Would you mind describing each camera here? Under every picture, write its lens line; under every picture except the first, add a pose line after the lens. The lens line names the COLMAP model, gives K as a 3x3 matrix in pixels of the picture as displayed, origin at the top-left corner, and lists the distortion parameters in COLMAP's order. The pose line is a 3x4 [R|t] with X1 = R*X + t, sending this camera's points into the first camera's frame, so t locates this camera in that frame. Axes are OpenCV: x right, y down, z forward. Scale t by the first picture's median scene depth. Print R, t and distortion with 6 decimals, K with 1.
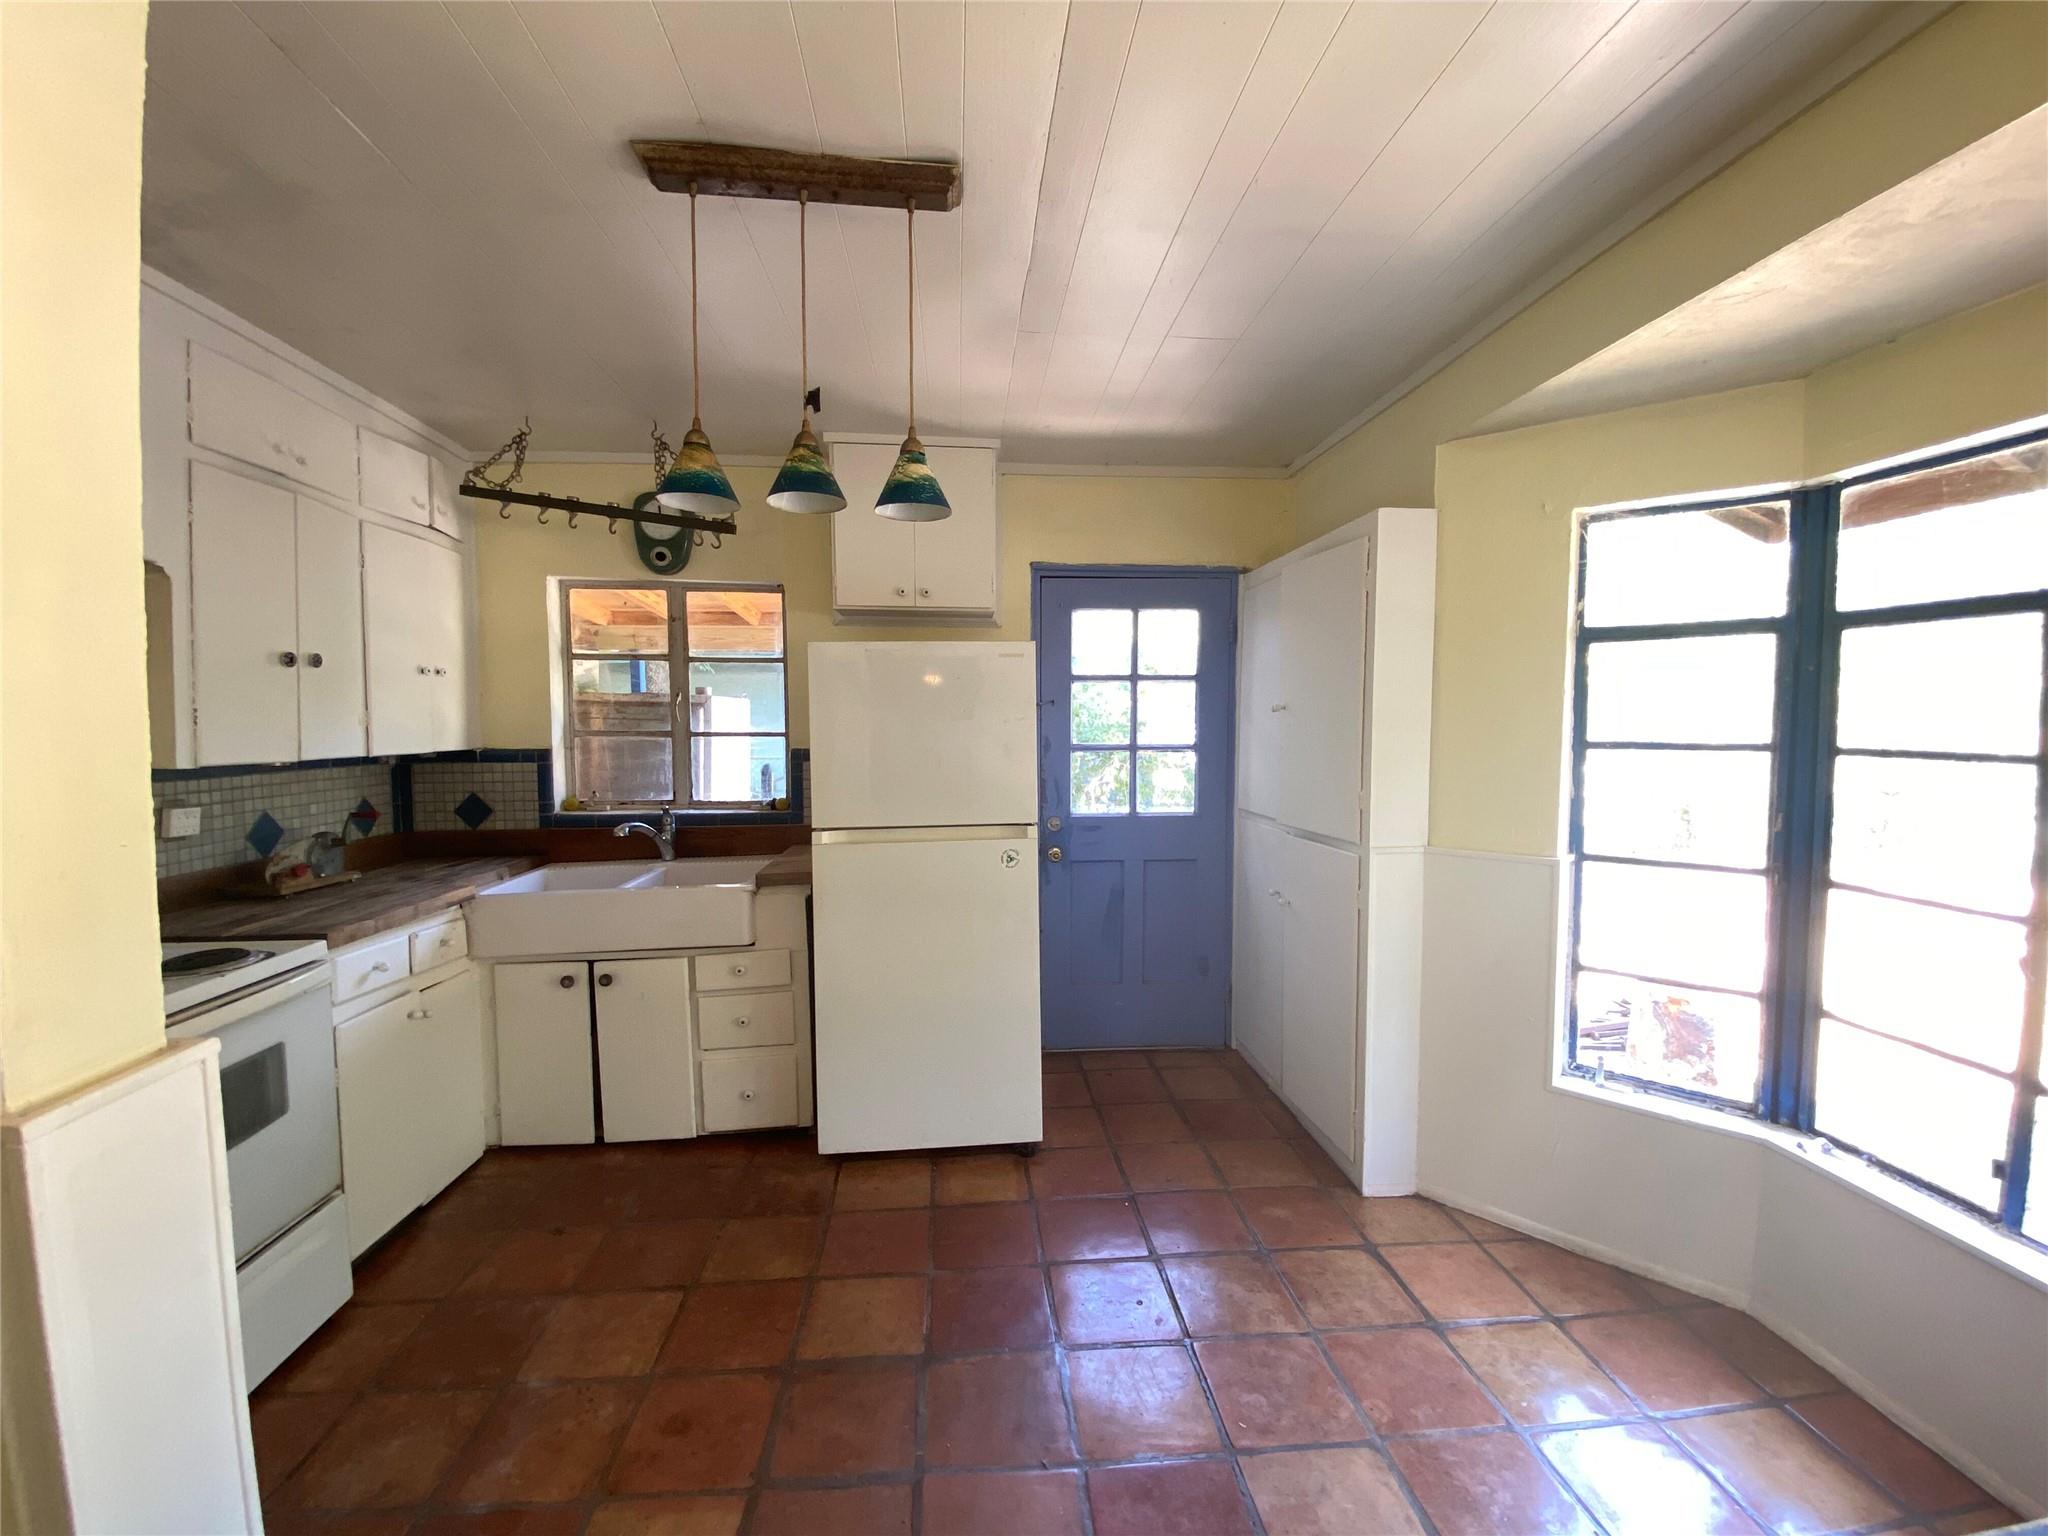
lens RADIAL K [[843.3, 0, 1024.0], [0, 843.3, 768.0], [0, 0, 1]] dist [0.035360, -0.021478]
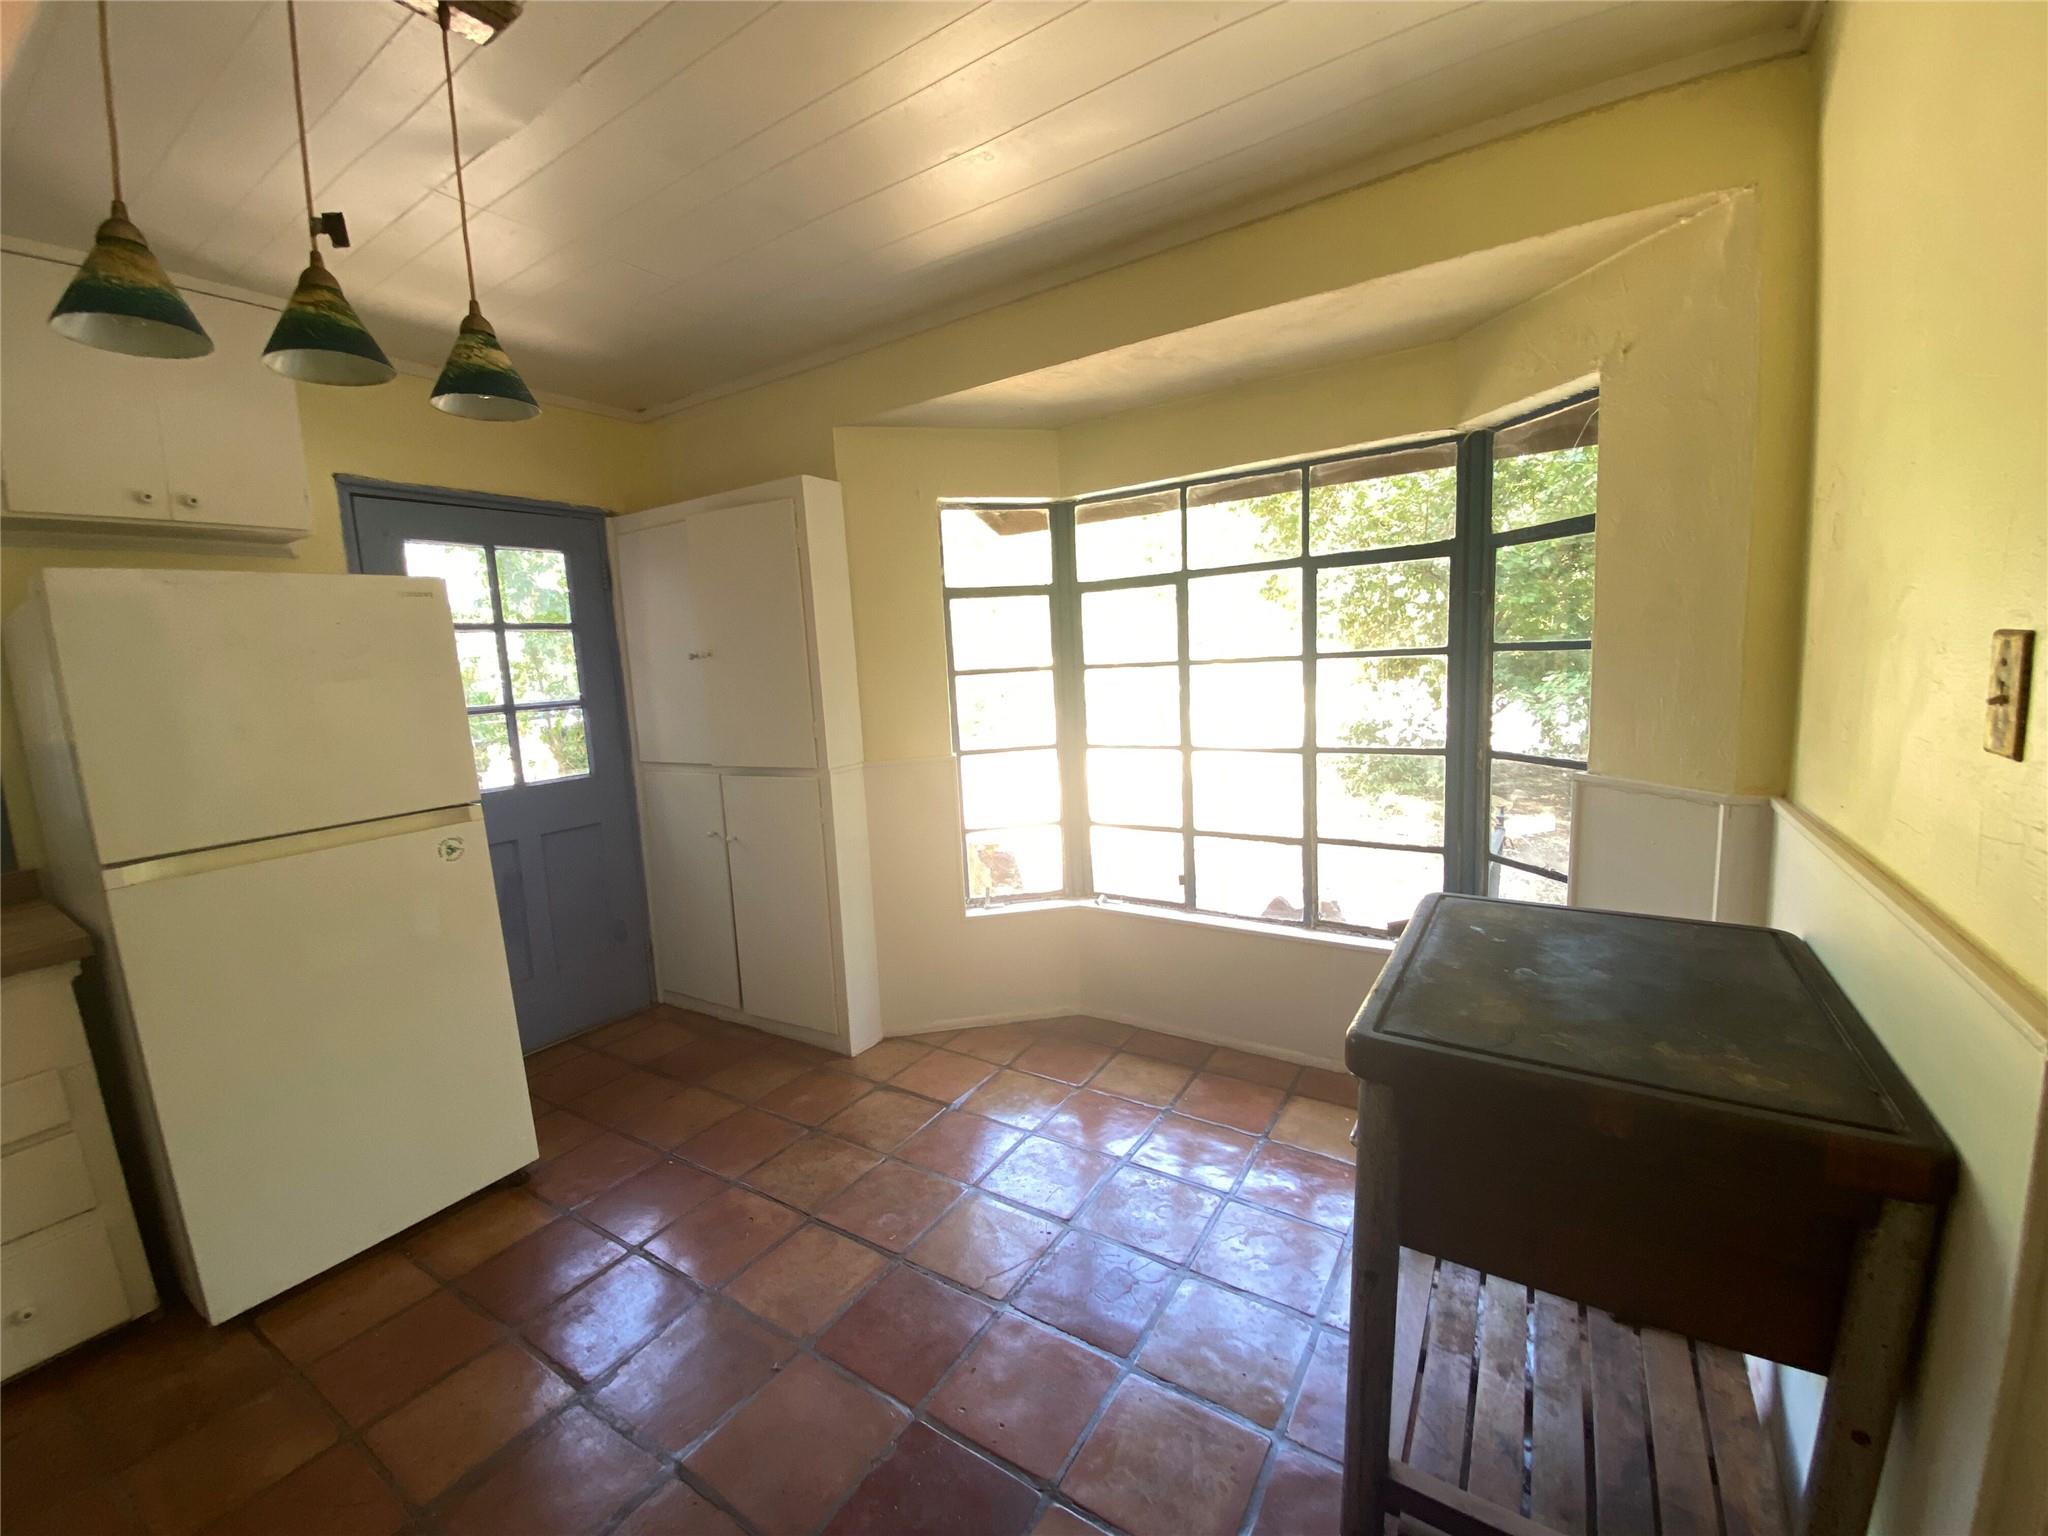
lens RADIAL K [[827.2, 0, 1024.0], [0, 827.2, 768.0], [0, 0, 1]] dist [0.055370, -0.032571]
pose [[0.622274, -0.137391, 0.770648, -0.295458], [0.096614, 0.990430, 0.098560, 0.003650], [-0.776814, 0.013124, 0.629593, 0.060230]]
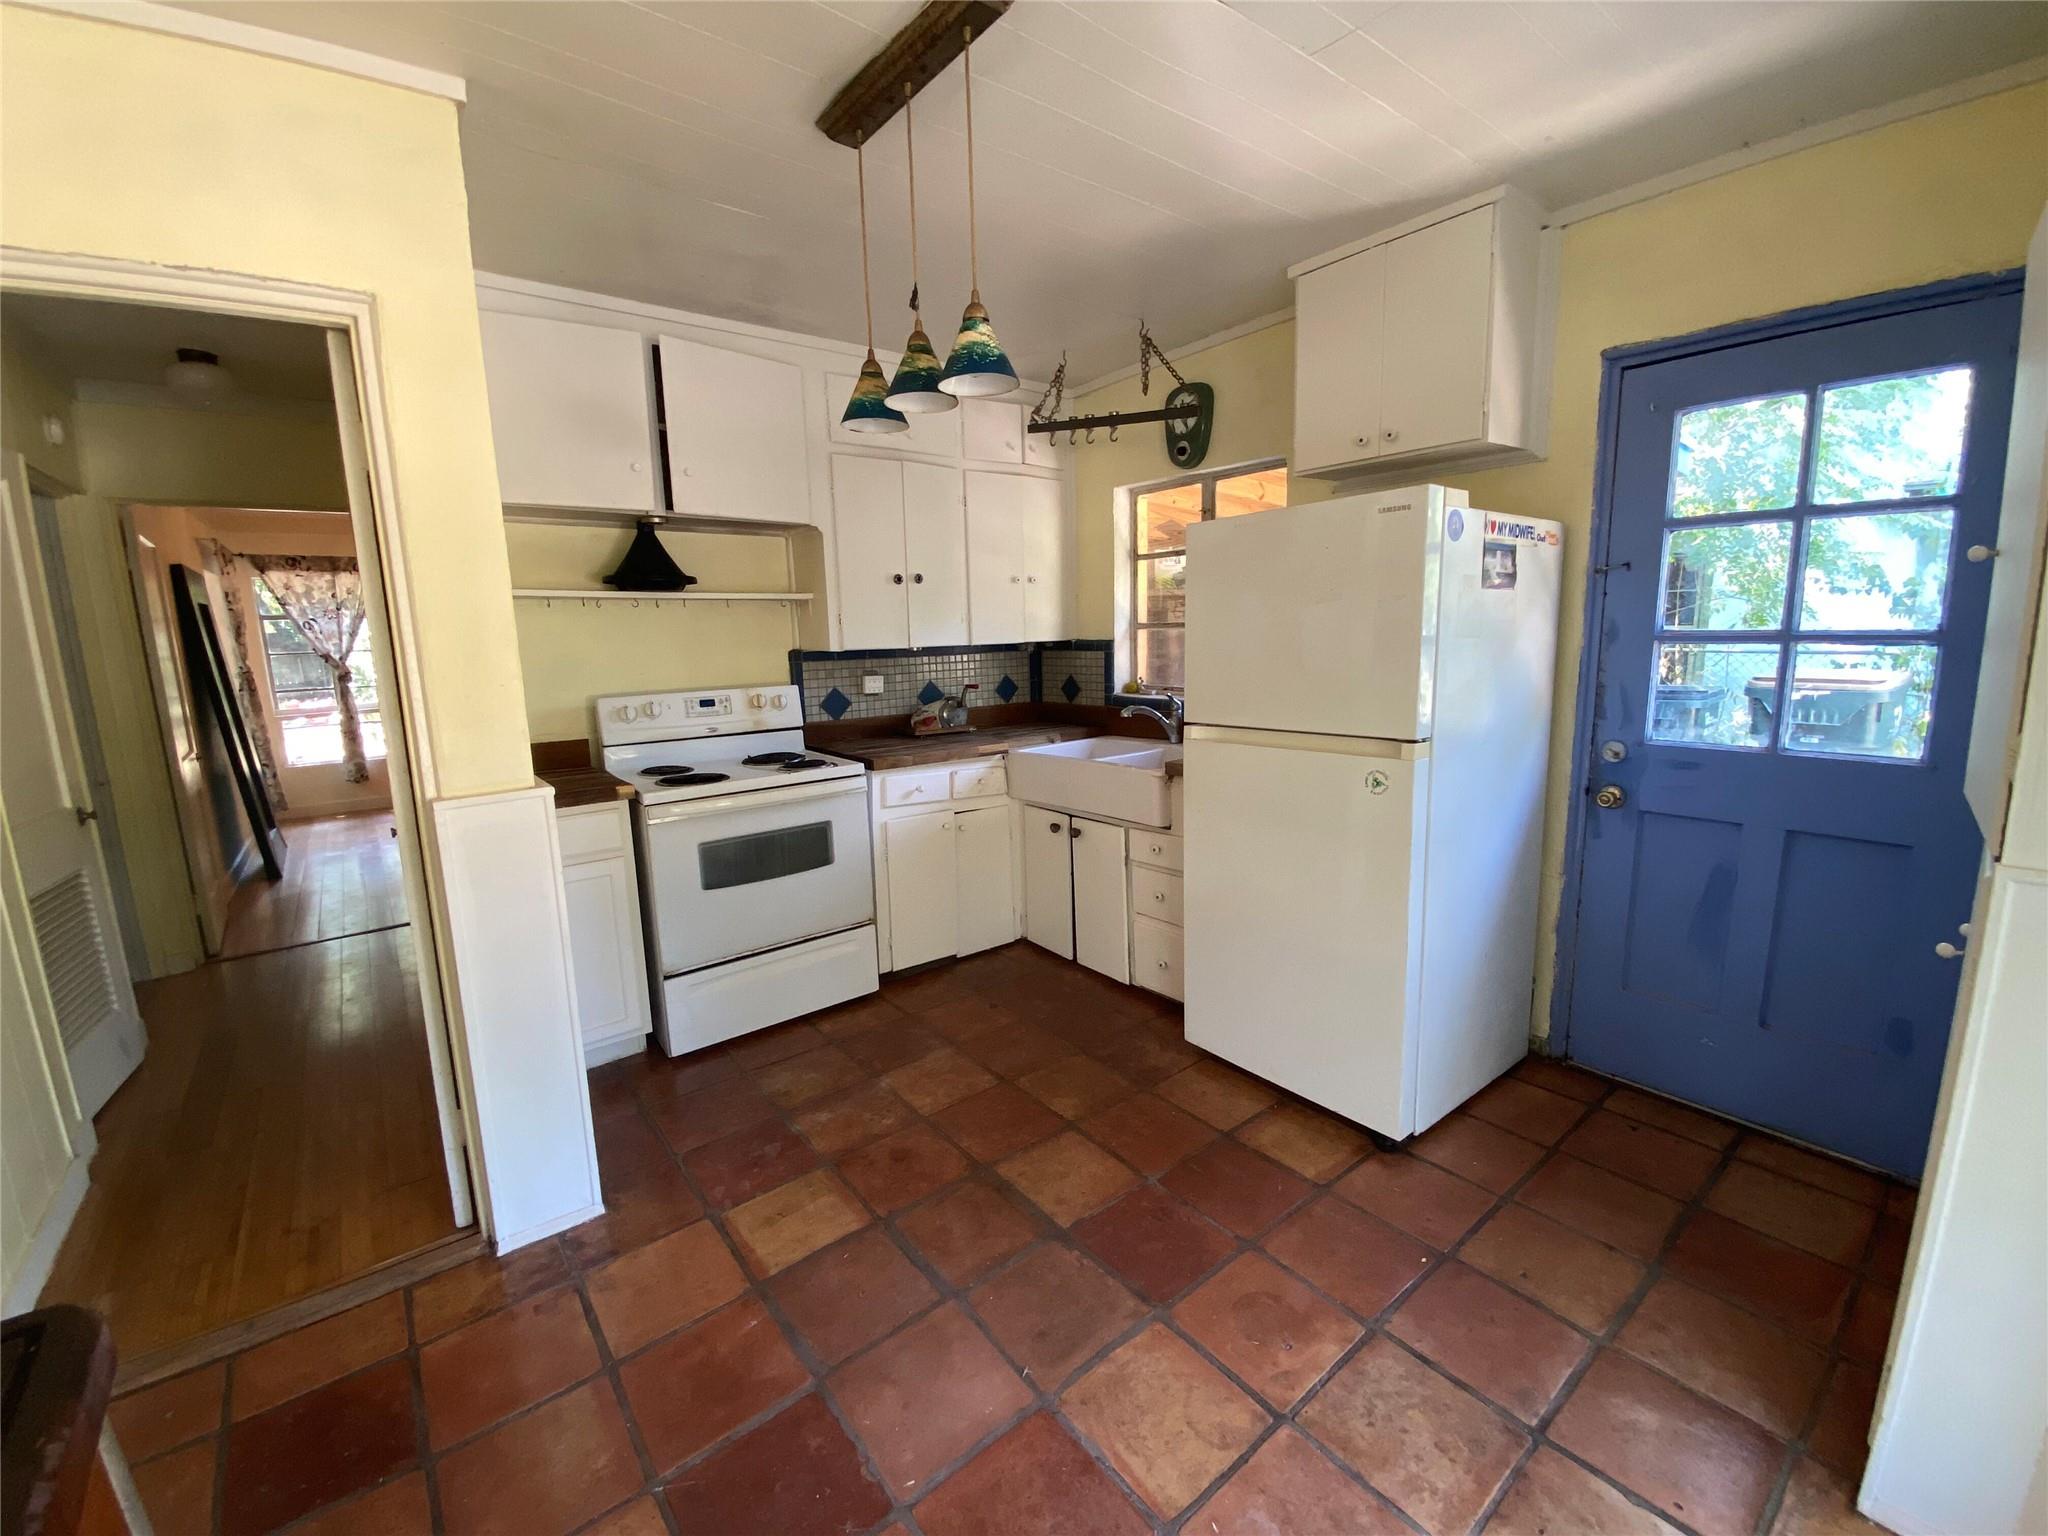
lens RADIAL K [[839.5, 0, 1027.5], [0, 839.5, 766.1], [0, 0, 1]] dist [0.094746, -0.060663]
pose [[0.557322, 0.125975, -0.820685, 0.464369], [-0.020633, 0.990219, 0.137986, -0.009662], [0.830040, -0.059969, 0.554470, 0.303275]]
